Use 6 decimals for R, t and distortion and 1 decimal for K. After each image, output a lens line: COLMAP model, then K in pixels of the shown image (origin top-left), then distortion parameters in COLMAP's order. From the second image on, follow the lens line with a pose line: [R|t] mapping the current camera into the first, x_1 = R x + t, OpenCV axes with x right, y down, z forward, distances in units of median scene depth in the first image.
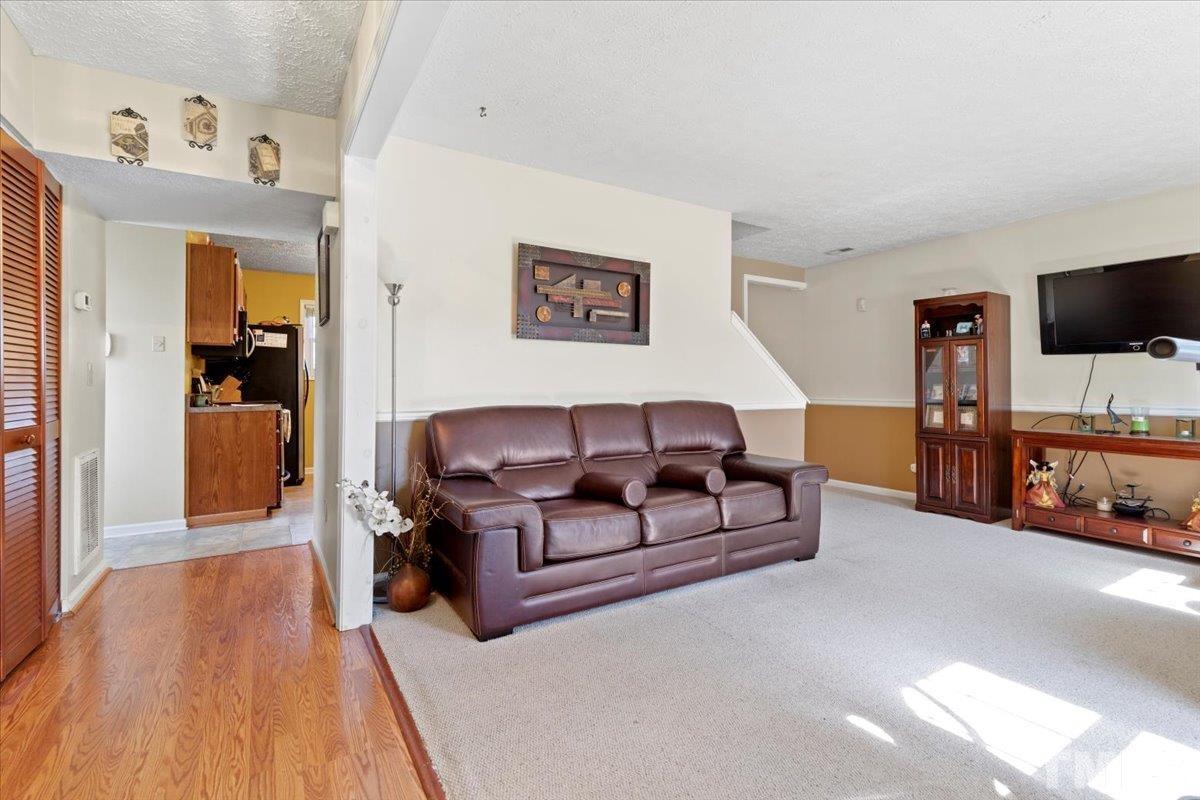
lens RADIAL K [[548.6, 0, 588.4], [0, 548.6, 376.9], [0, 0, 1]] dist [0.012346, -0.000270]
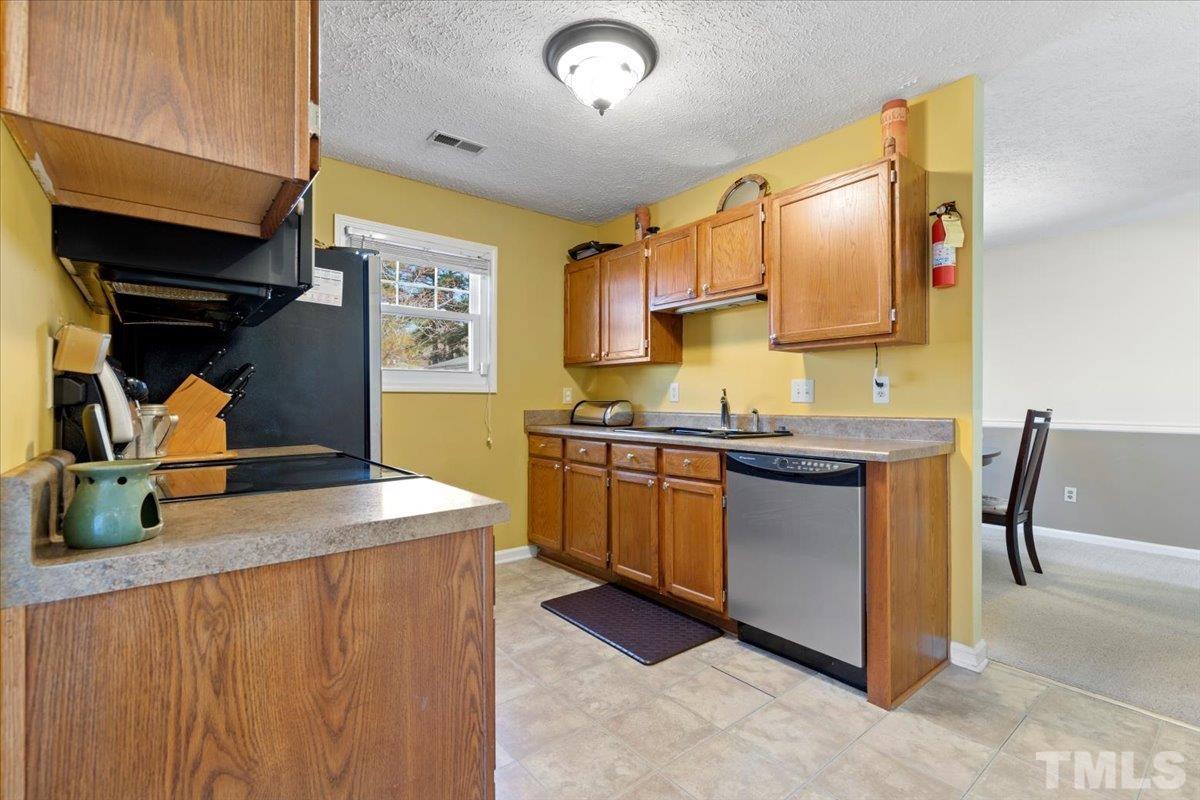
lens RADIAL K [[548.6, 0, 599.7], [0, 548.6, 396.9], [0, 0, 1]] dist [0.012346, -0.000270]
pose [[0.990182, 0.001944, 0.139772, -0.567610], [-0.003049, 0.999966, 0.007690, 0.008582], [-0.139752, -0.008041, 0.990154, 0.797299]]
